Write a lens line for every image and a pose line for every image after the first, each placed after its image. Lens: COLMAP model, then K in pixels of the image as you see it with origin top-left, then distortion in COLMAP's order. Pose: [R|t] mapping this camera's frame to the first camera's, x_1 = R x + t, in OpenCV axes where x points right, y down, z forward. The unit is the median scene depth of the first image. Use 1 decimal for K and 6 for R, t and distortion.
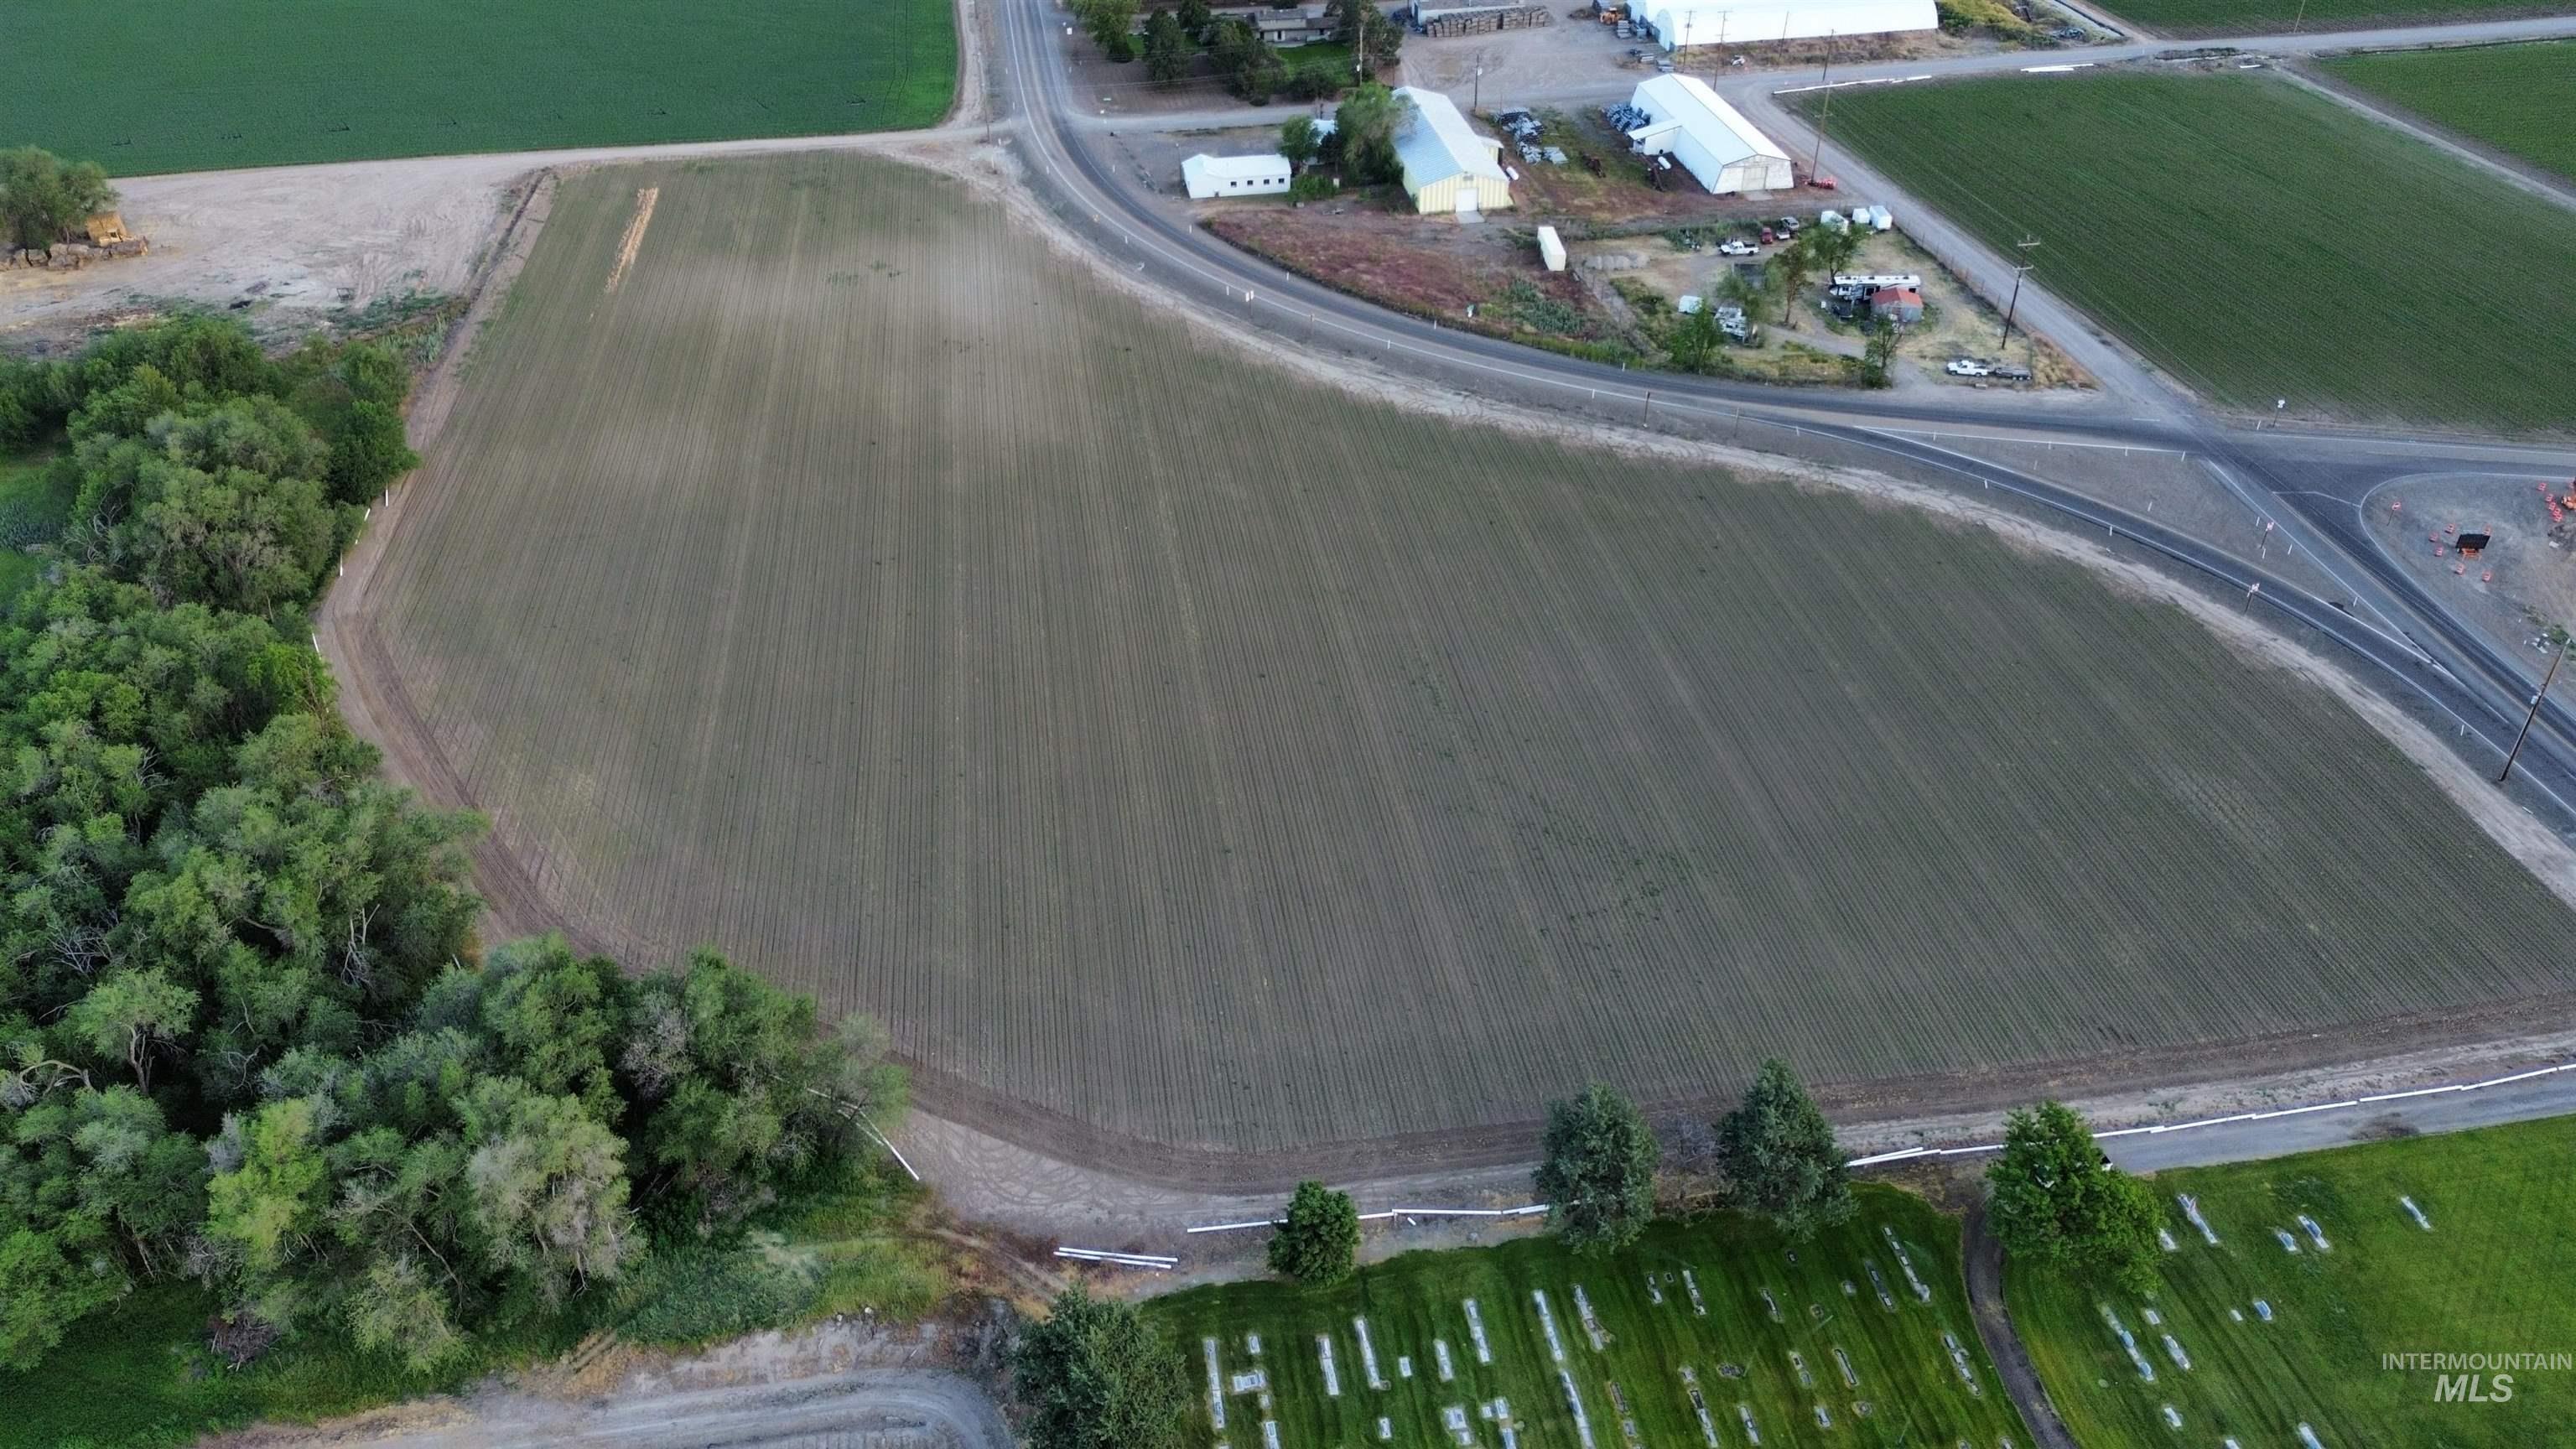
lens RADIAL K [[1808.0, 0, 1286.4], [0, 1808.0, 712.7], [0, 0, 1]] dist [0.074650, -0.071822]
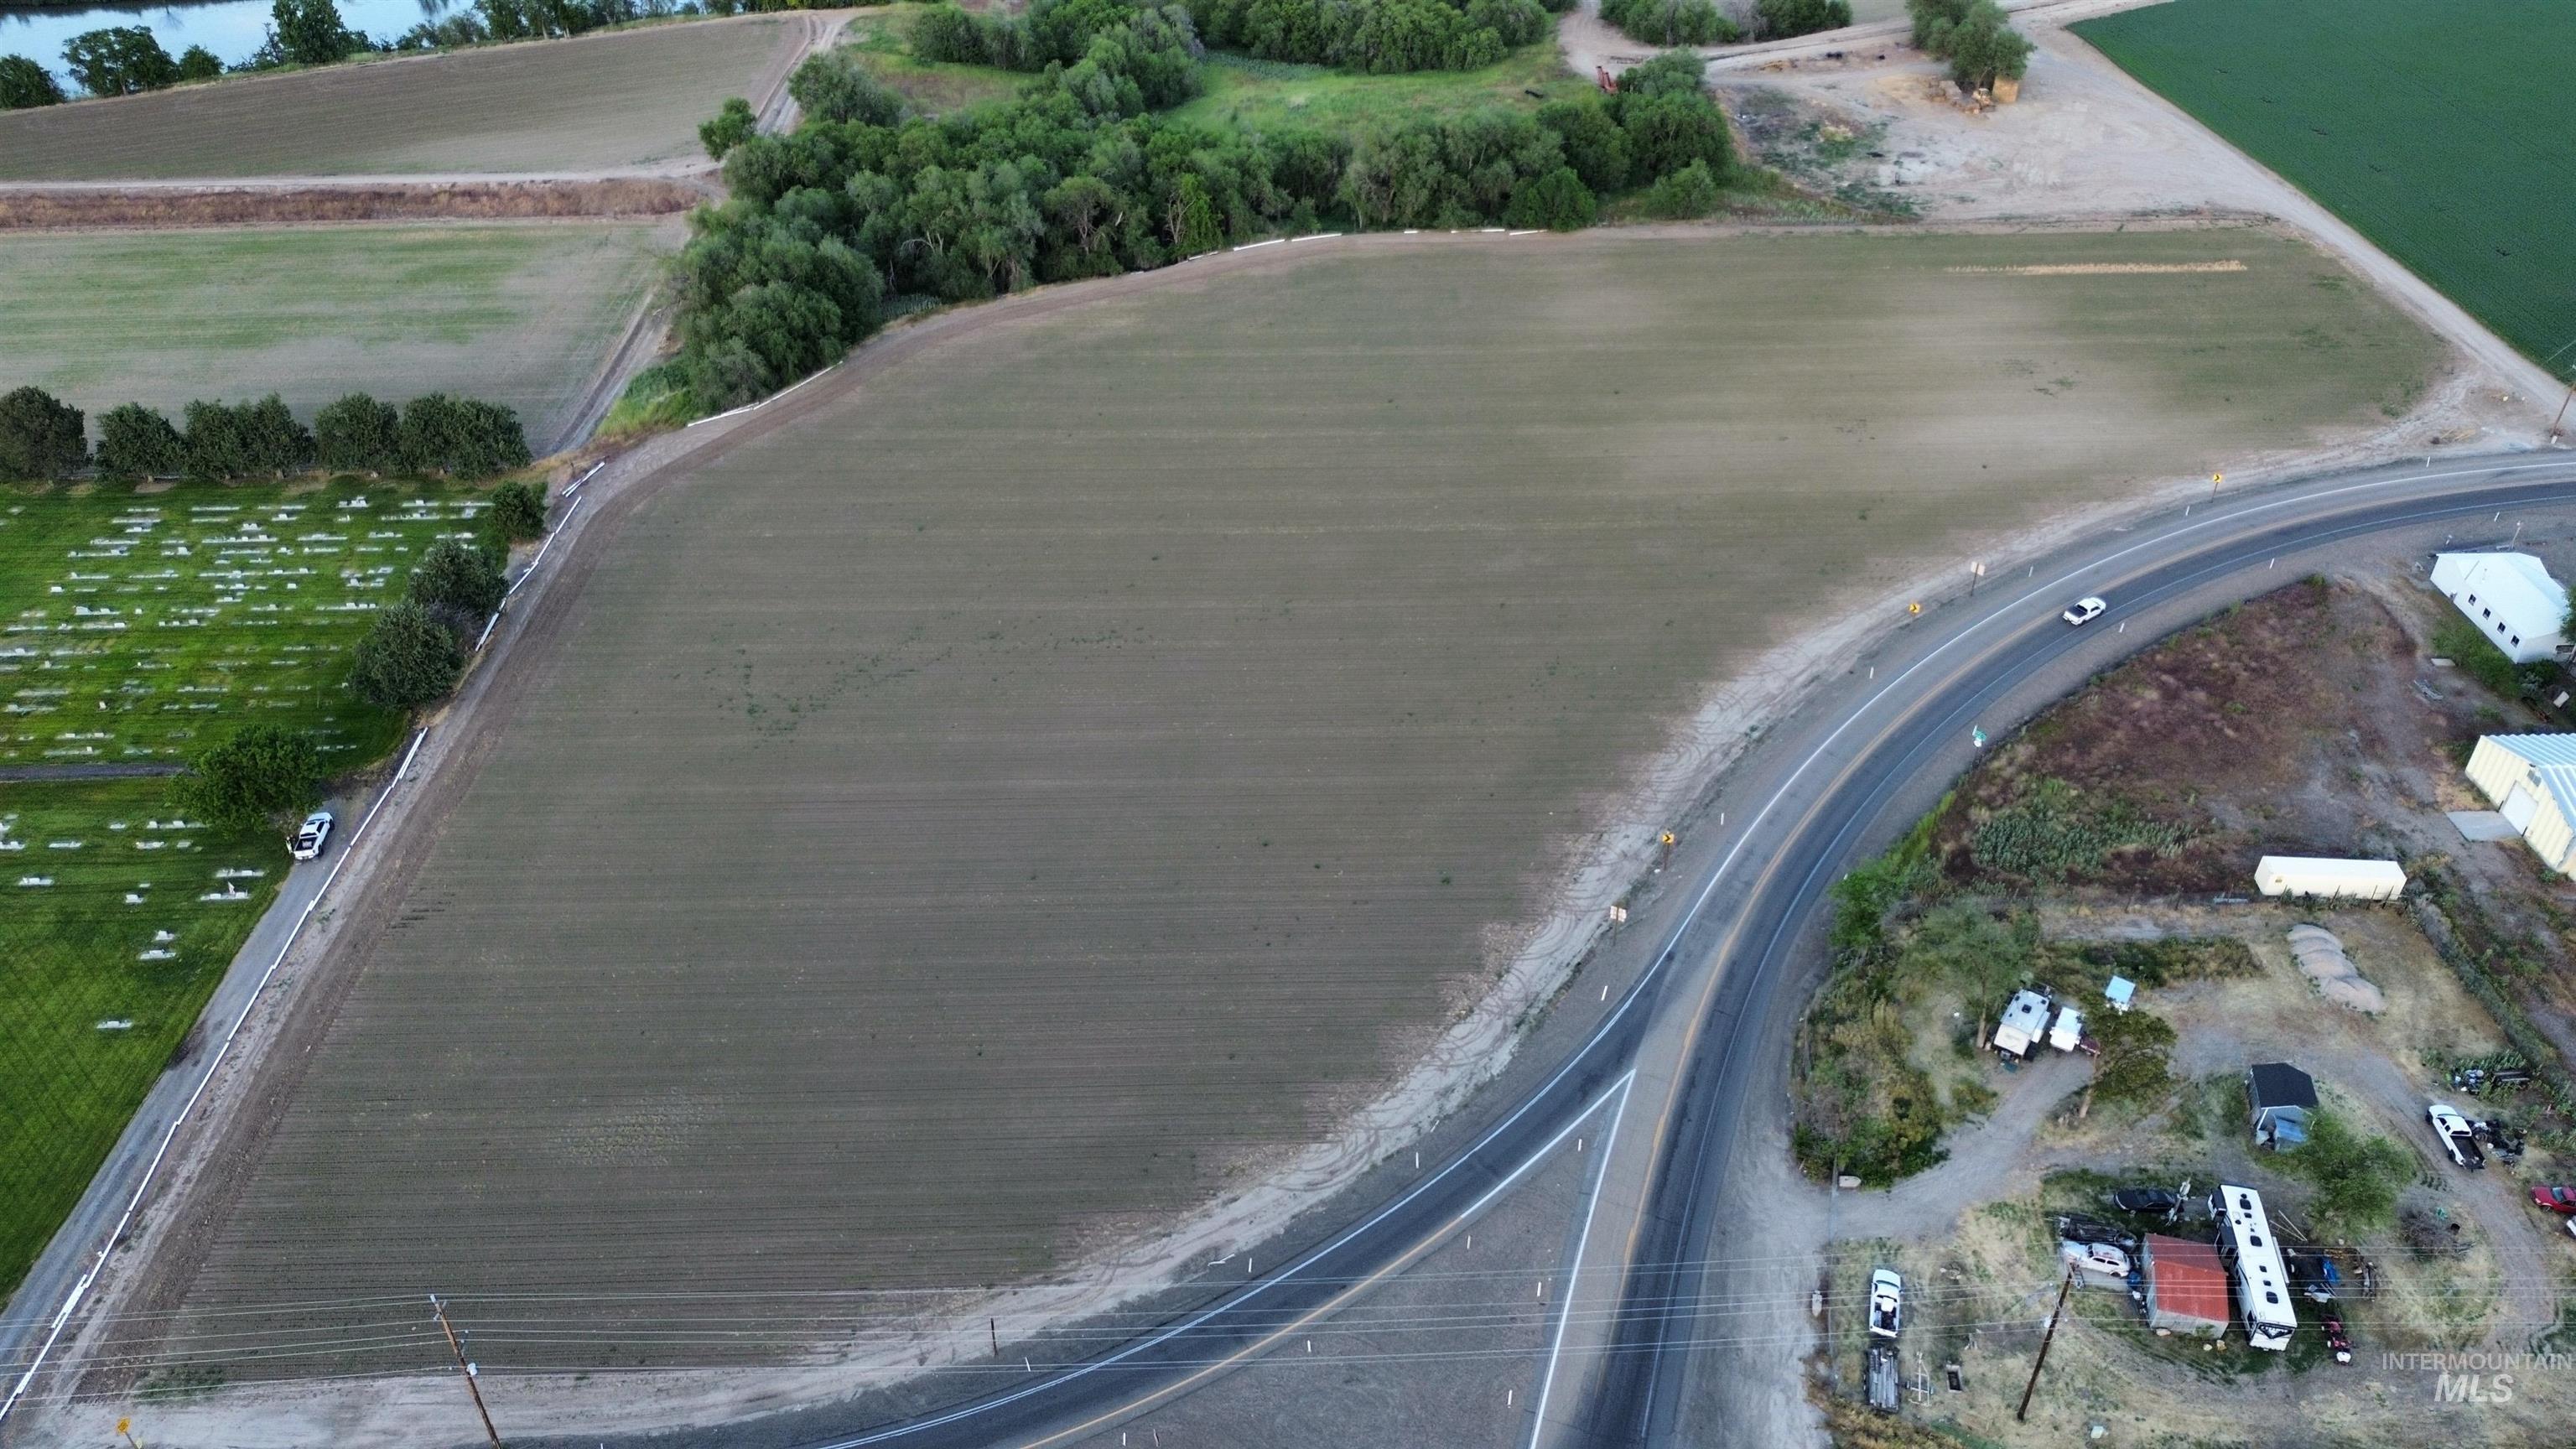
lens RADIAL K [[1808.0, 0, 1286.4], [0, 1808.0, 712.7], [0, 0, 1]] dist [0.074650, -0.071822]
pose [[-0.132274, 0.587220, -0.798546, 0.709674], [-0.574254, 0.611252, 0.544612, -0.474172], [0.807921, 0.530606, 0.256361, 0.645727]]
